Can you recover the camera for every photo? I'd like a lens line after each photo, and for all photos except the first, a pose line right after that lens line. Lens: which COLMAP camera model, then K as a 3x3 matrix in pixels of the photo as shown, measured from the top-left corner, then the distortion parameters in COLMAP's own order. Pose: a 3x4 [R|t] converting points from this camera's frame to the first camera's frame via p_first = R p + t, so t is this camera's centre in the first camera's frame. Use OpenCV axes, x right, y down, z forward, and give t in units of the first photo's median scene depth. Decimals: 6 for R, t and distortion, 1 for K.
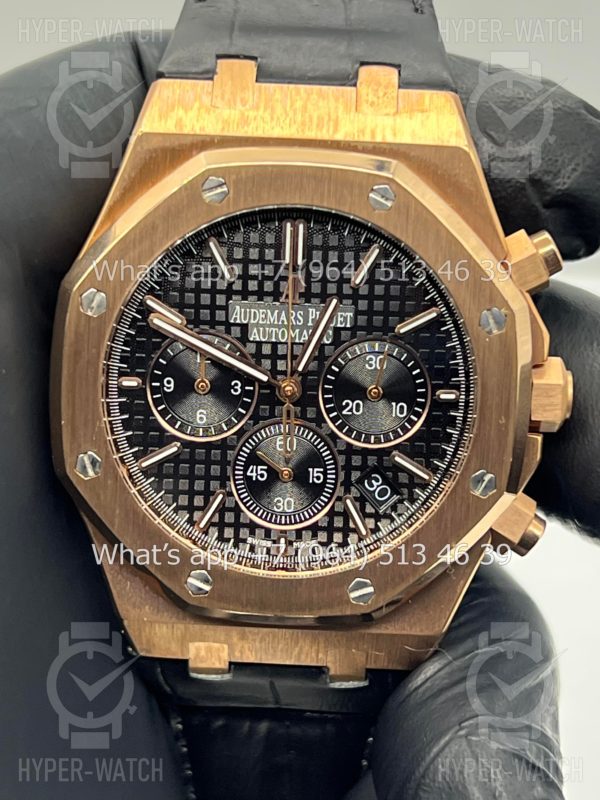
lens RADIAL K [[1903.6, 0, 300.0], [0, 1903.6, 400.0], [0, 0, 1]] dist [0.295013, -0.076509]
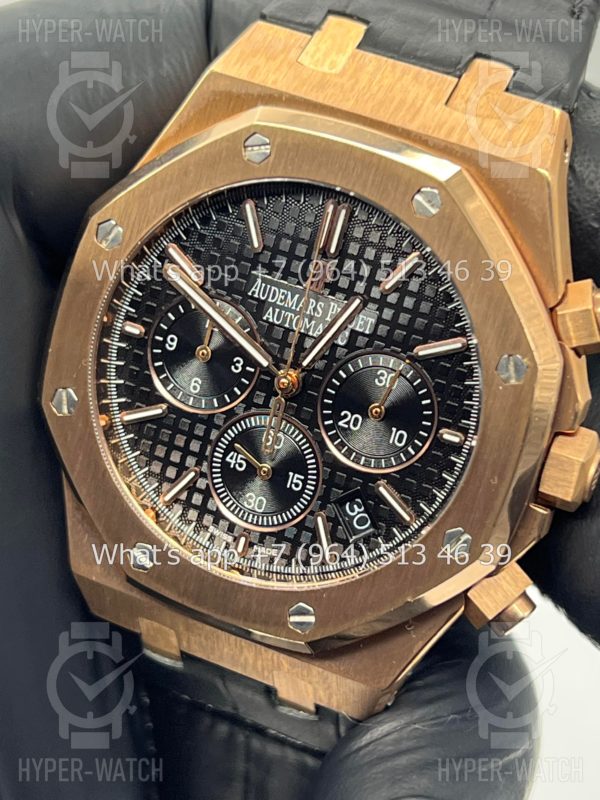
lens RADIAL K [[1903.6, 0, 300.0], [0, 1903.6, 400.0], [0, 0, 1]] dist [0.295013, -0.076509]
pose [[0.929951, 0.272490, -0.246860, 0.225879], [-0.269807, 0.961848, 0.045315, -0.040048], [0.249789, 0.024464, 0.967991, 0.118620]]
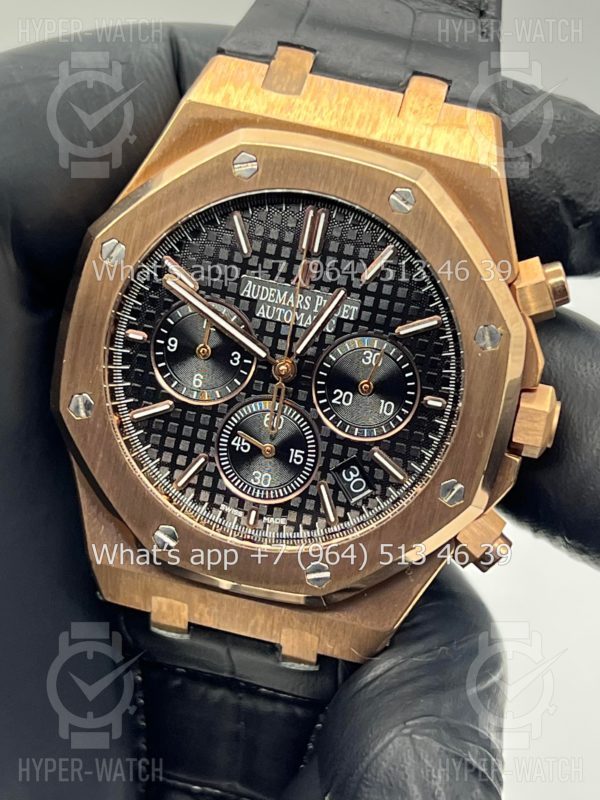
lens RADIAL K [[1903.6, 0, 300.0], [0, 1903.6, 400.0], [0, 0, 1]] dist [0.295013, -0.076509]
pose [[0.981015, 0.178596, -0.075580, 0.083146], [-0.180139, 0.983541, -0.014053, 0.023761], [0.071826, 0.027402, 0.997041, -0.029115]]
